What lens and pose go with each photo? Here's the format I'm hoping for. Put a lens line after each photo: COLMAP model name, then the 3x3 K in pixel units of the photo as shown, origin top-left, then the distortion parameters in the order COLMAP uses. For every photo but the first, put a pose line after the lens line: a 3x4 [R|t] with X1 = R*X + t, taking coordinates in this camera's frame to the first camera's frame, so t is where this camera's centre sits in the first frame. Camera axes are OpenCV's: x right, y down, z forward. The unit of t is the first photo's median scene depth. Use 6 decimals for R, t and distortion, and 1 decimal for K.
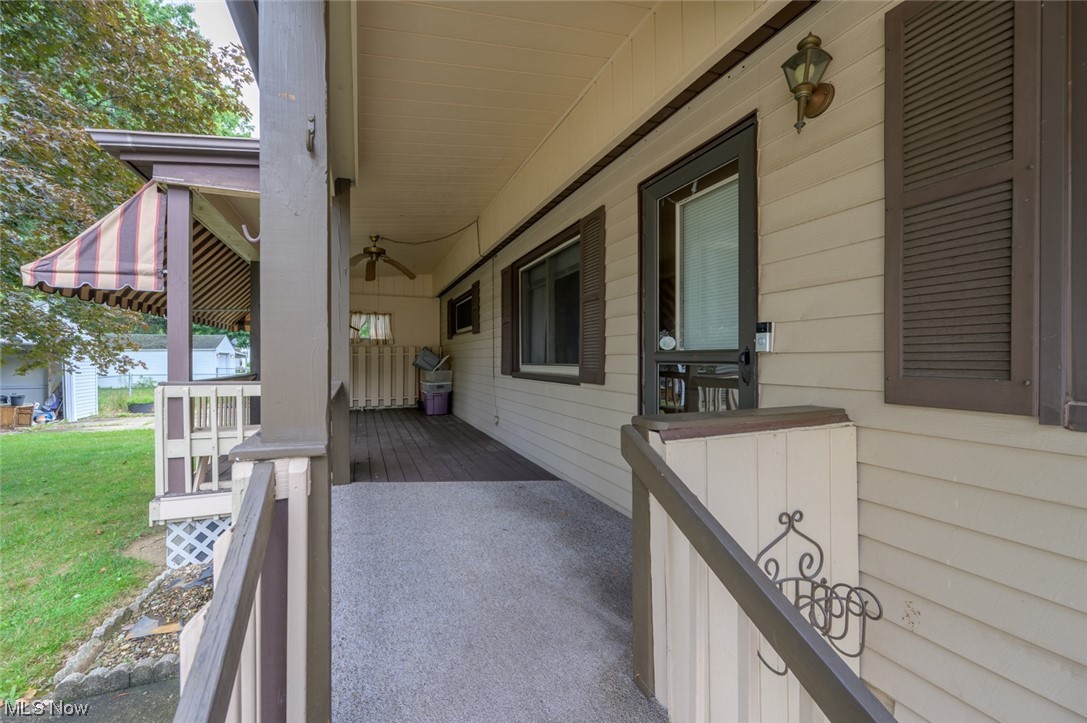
lens RADIAL K [[420.1, 0, 539.5], [0, 420.1, 354.9], [0, 0, 1]] dist [0.001639, 0.000245]
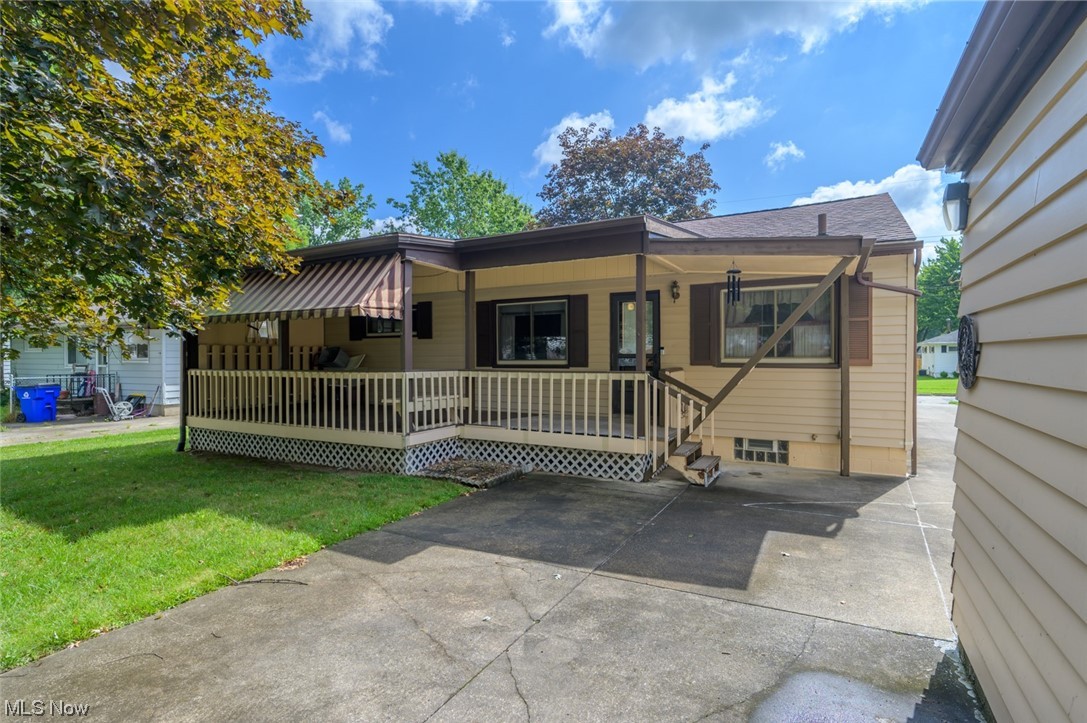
lens RADIAL K [[536.5, 0, 543.5], [0, 536.5, 362.9], [0, 0, 1]] dist [0.000745, 0.000012]
pose [[0.758024, -0.011002, 0.652134, -2.000489], [-0.002596, 0.999799, 0.019884, -0.015723], [-0.652221, -0.016765, 0.757843, -1.150454]]
